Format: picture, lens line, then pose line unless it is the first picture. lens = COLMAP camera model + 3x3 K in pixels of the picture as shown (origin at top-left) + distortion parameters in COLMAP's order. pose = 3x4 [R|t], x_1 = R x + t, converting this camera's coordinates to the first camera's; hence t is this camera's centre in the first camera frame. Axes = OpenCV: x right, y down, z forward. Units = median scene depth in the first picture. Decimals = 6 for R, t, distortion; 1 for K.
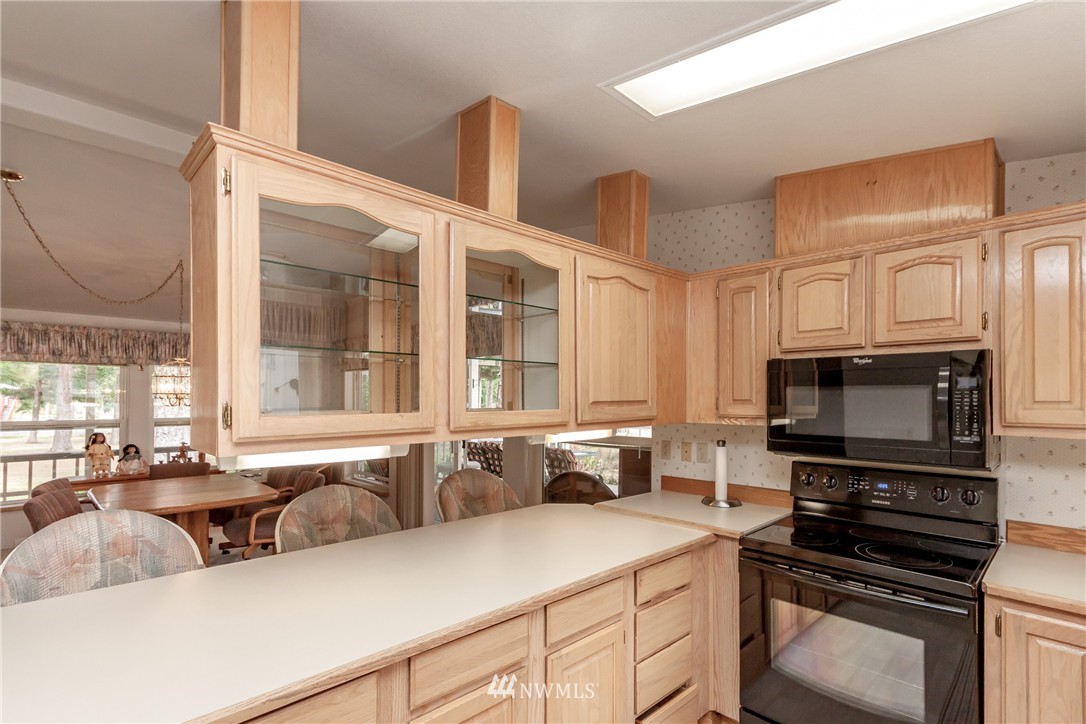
lens RADIAL K [[516.9, 0, 582.4], [0, 516.9, 391.9], [0, 0, 1]] dist [-0.000108, -0.000016]
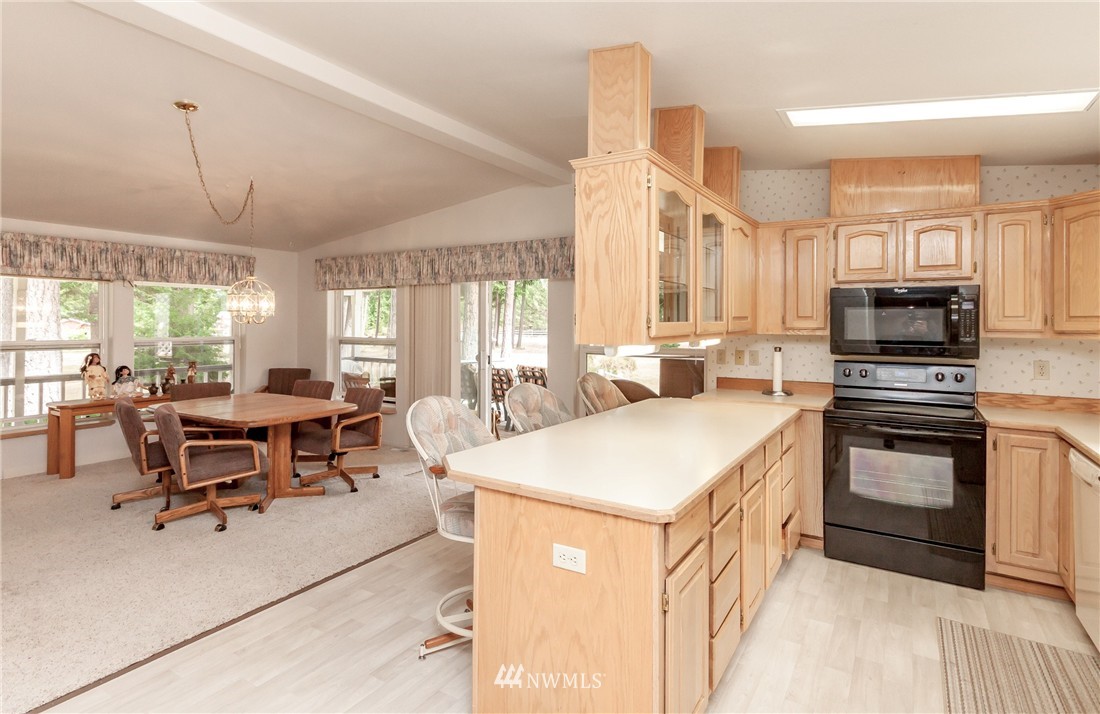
lens RADIAL K [[561.7, 0, 567.8], [0, 561.7, 320.7], [0, 0, 1]] dist [0.000315, 0.000941]
pose [[0.976929, 0.002267, 0.213553, -0.578253], [-0.004189, 0.999955, 0.008546, 0.014352], [-0.213524, -0.009244, 0.976894, -0.310567]]
